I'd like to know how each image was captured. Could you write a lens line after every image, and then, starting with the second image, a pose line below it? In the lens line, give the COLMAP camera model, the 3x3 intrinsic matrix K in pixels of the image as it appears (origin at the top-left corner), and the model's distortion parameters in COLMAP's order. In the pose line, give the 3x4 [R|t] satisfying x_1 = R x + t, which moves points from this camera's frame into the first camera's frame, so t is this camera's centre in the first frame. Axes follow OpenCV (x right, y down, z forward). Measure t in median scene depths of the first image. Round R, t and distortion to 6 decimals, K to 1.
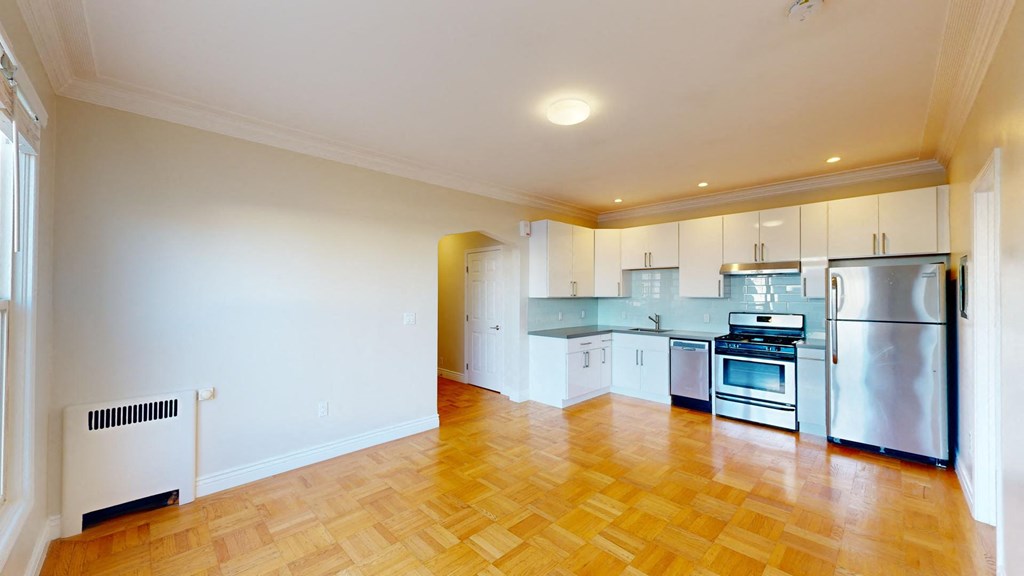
lens RADIAL K [[377.5, 0, 512.1], [0, 377.5, 289.1], [0, 0, 1]] dist [0.000038, 0.000124]
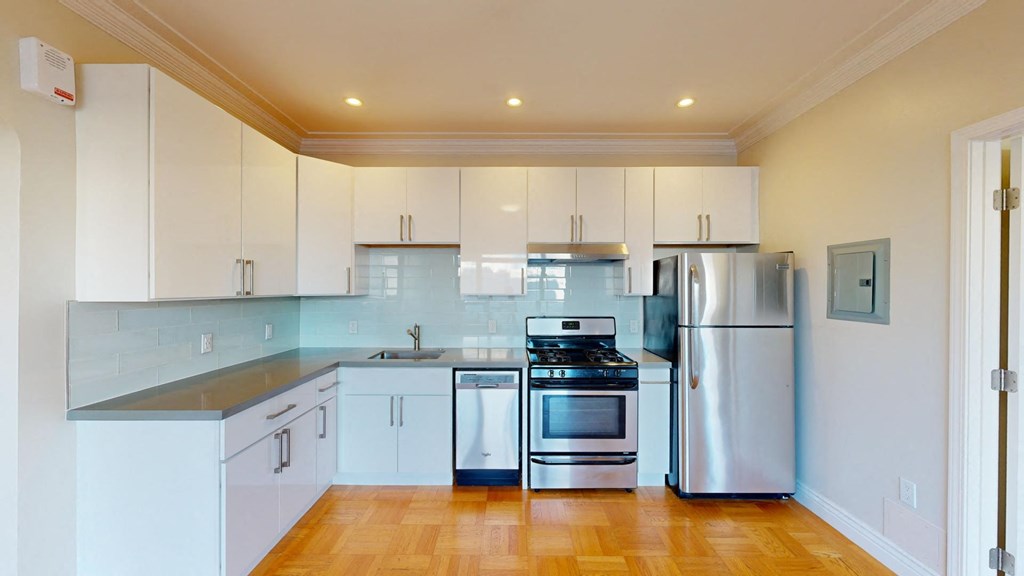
lens RADIAL K [[377.5, 0, 512.1], [0, 377.5, 289.1], [0, 0, 1]] dist [0.000038, 0.000124]
pose [[0.708532, -0.000061, 0.705679, 0.083215], [-0.009542, 0.999908, 0.009667, 0.005660], [-0.705614, -0.013583, 0.708466, 0.530485]]
